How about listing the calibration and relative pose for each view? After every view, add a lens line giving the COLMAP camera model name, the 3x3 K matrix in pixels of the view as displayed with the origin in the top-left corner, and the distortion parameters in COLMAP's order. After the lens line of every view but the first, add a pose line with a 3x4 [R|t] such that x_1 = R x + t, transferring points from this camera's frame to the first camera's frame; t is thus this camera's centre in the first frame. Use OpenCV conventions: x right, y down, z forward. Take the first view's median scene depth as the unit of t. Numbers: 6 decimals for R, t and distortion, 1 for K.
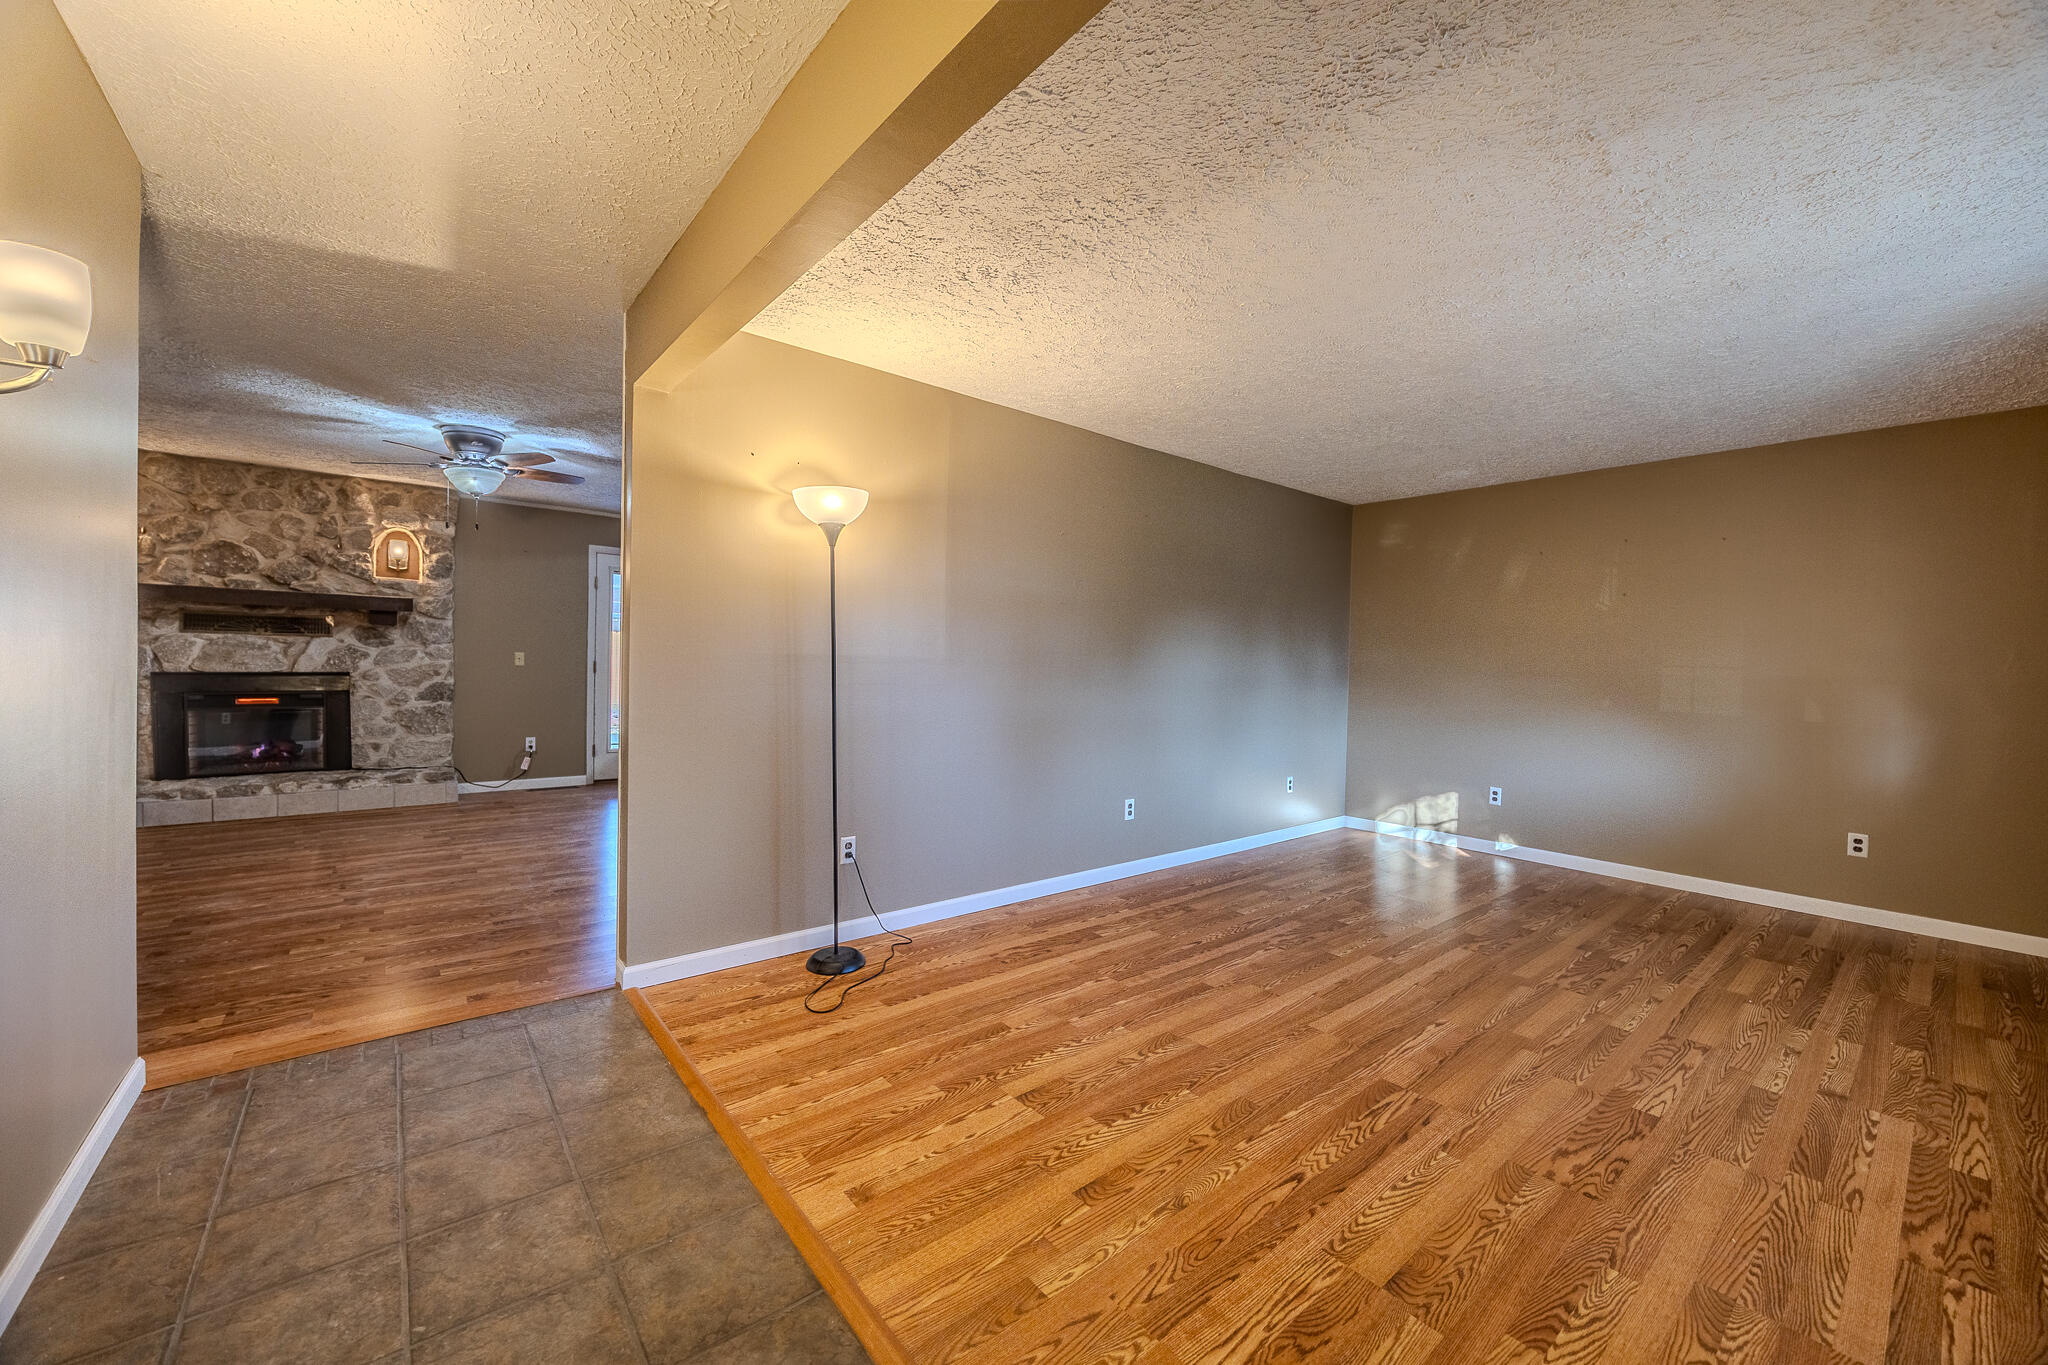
lens RADIAL K [[782.2, 0, 1029.2], [0, 782.2, 677.8], [0, 0, 1]] dist [-0.000113, -0.000391]
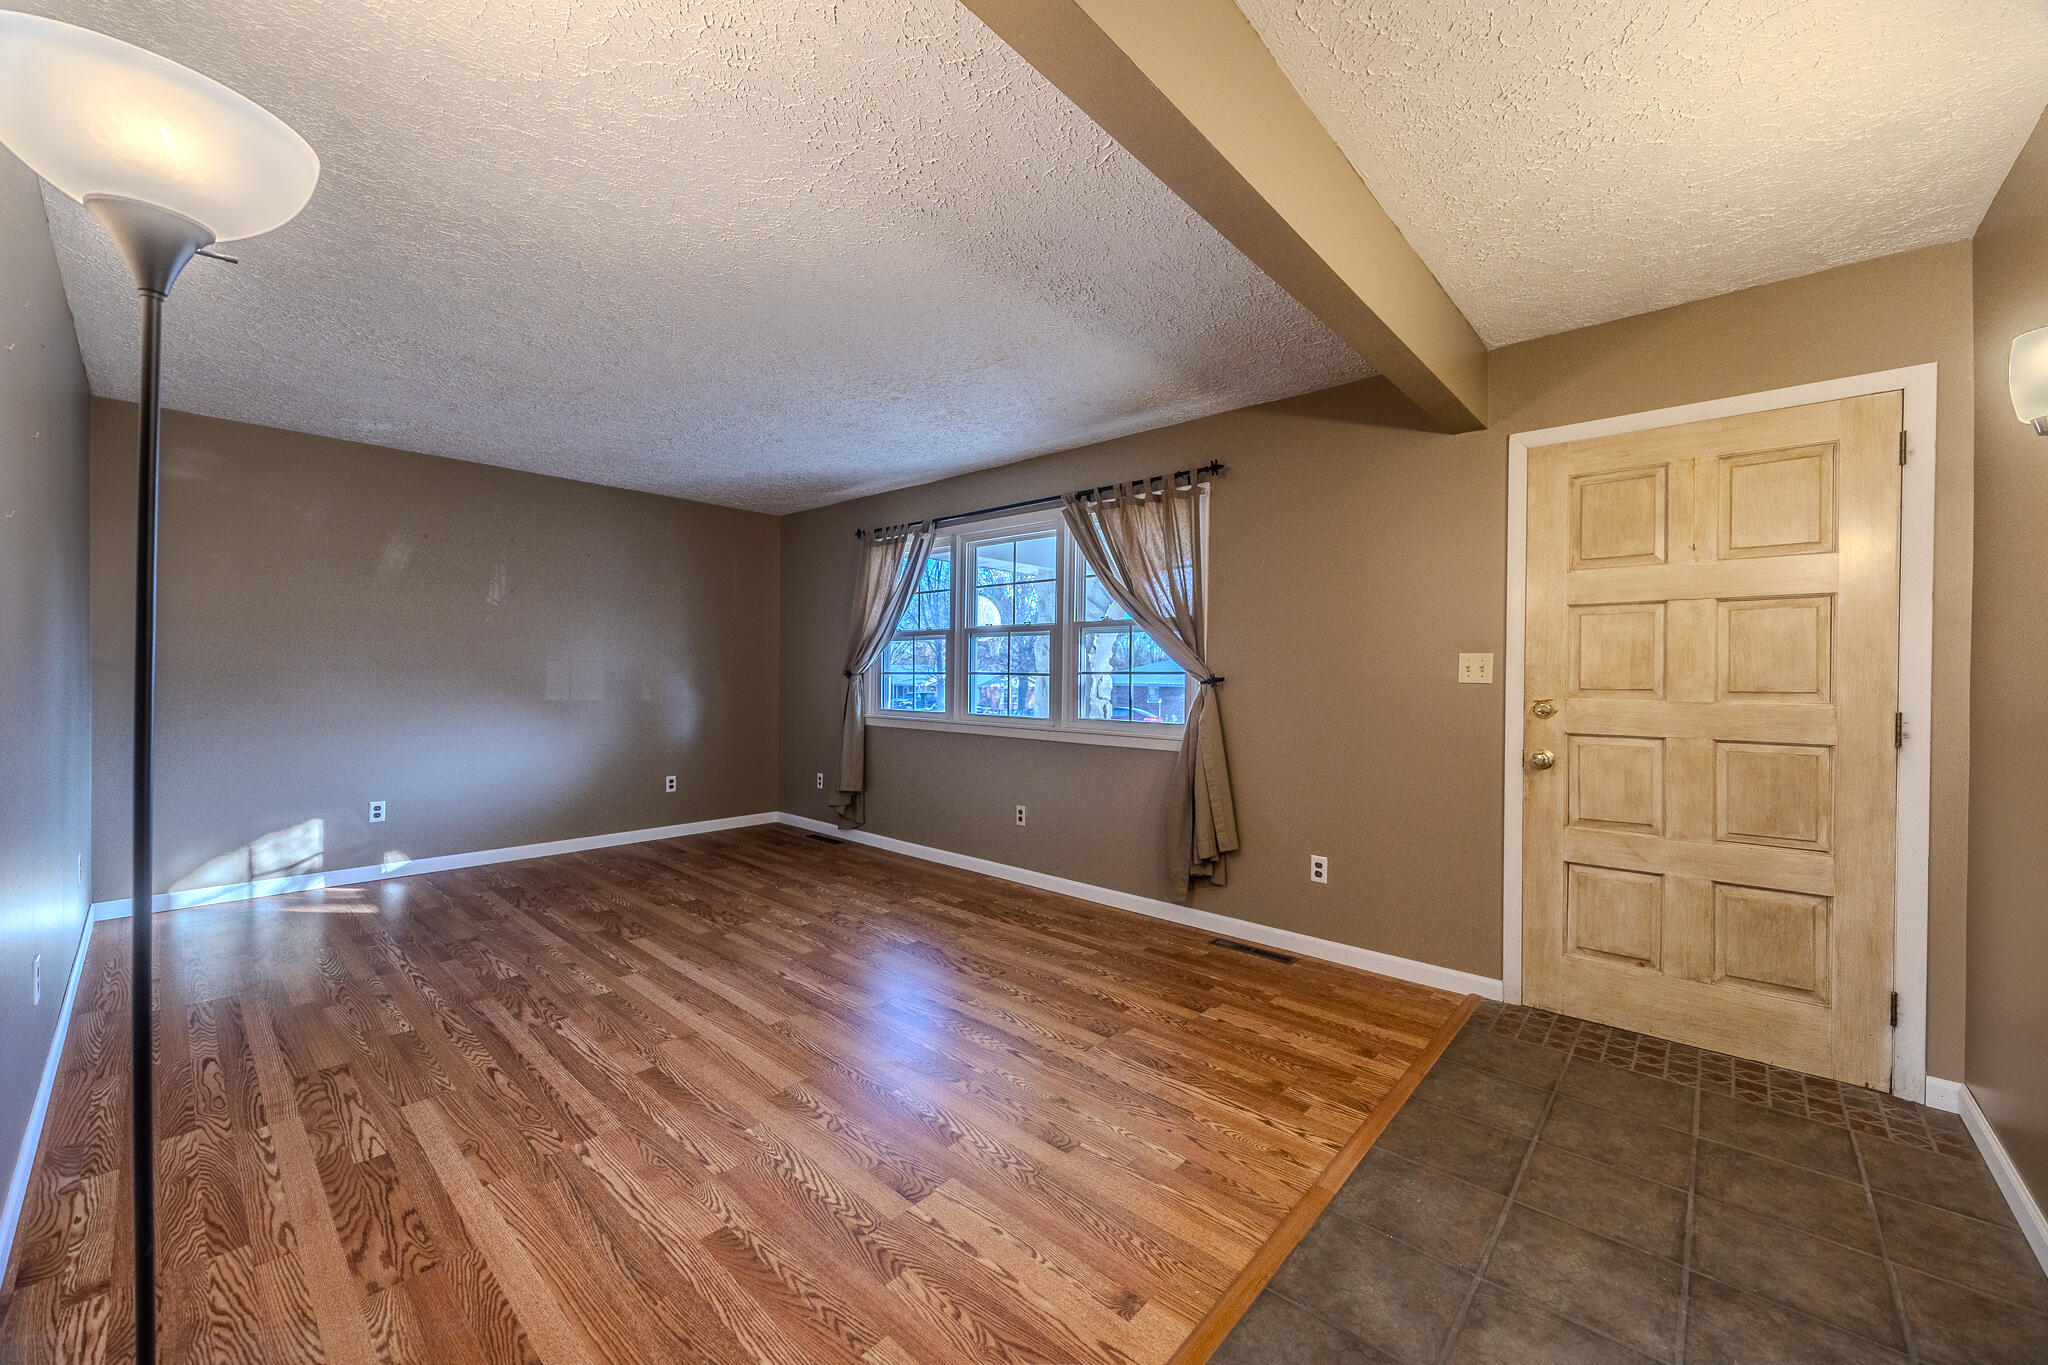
lens RADIAL K [[782.2, 0, 1029.2], [0, 782.2, 677.8], [0, 0, 1]] dist [-0.000113, -0.000391]
pose [[-0.155320, -0.027674, 0.987477, -0.585506], [0.002921, 0.999590, 0.028473, -0.028403], [-0.987860, 0.007307, -0.155175, 0.704017]]
